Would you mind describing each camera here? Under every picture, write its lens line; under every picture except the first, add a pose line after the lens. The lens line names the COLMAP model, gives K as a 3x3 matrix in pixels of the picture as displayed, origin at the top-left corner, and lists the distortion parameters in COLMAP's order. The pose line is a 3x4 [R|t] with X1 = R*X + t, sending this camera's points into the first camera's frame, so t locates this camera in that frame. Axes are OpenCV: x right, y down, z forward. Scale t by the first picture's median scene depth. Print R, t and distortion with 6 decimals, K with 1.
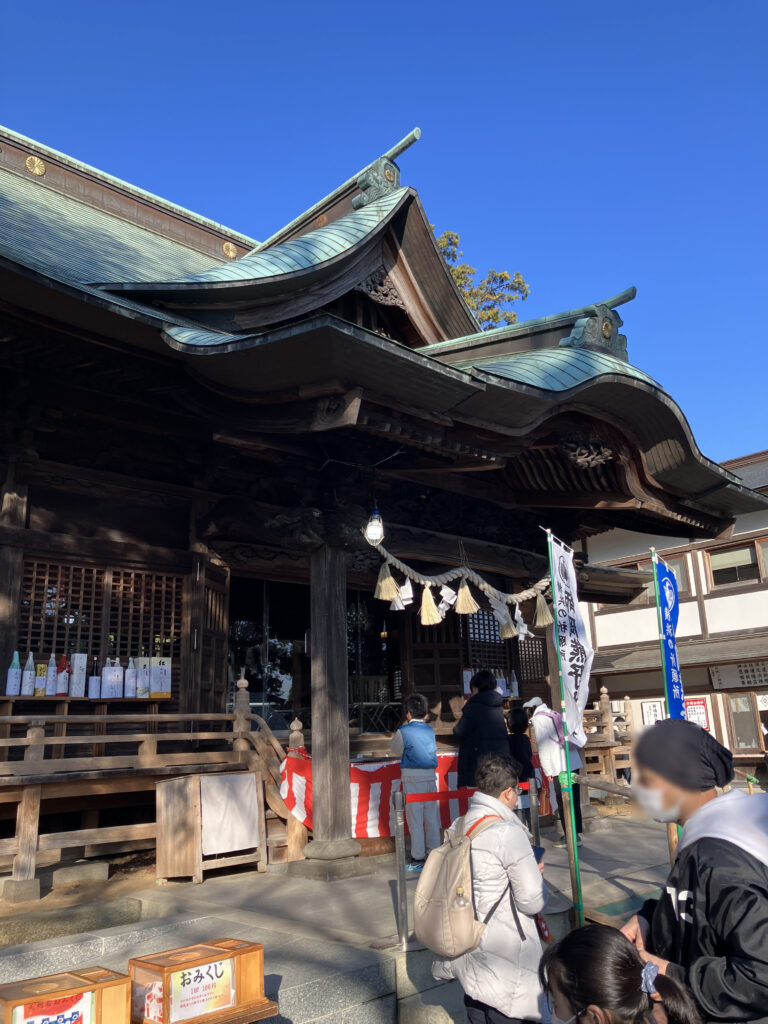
lens RADIAL K [[841.4, 0, 384.0], [0, 841.4, 512.0], [0, 0, 1]] dist [0.030100, -0.009540]
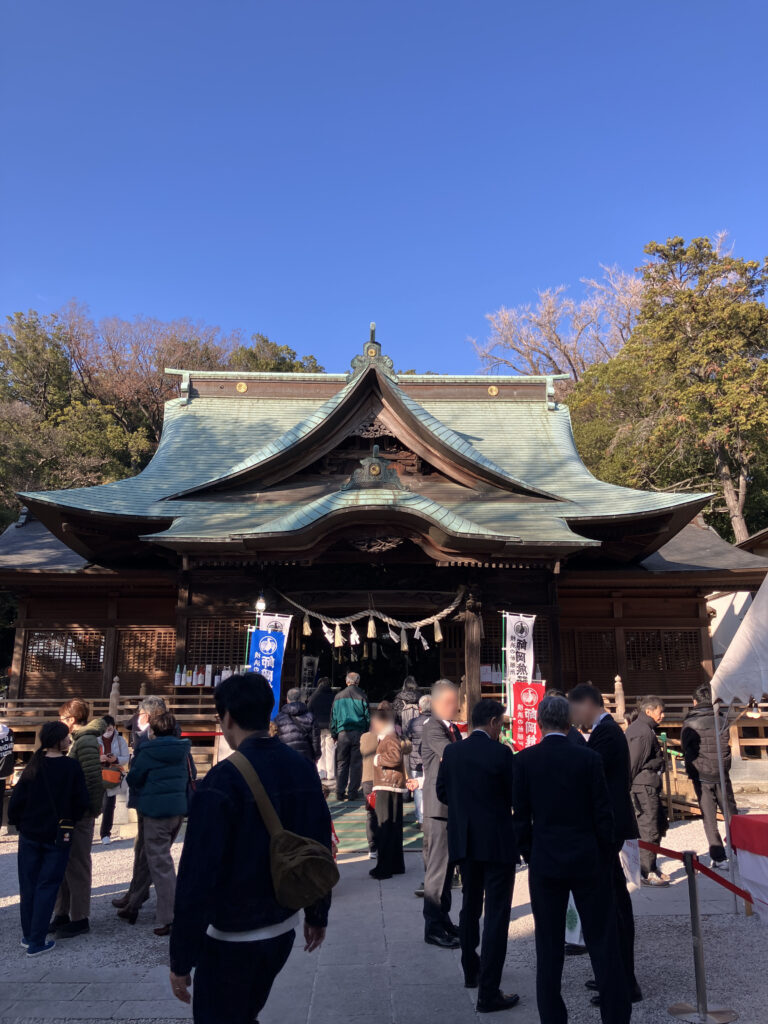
lens RADIAL K [[839.5, 0, 401.1], [0, 839.5, 515.5], [0, 0, 1]] dist [0.128459, -0.228993]
pose [[0.752840, -0.117753, -0.647584, 1.315557], [0.147102, 0.989082, -0.008837, -0.100777], [0.641555, -0.088608, 0.761942, -0.233068]]
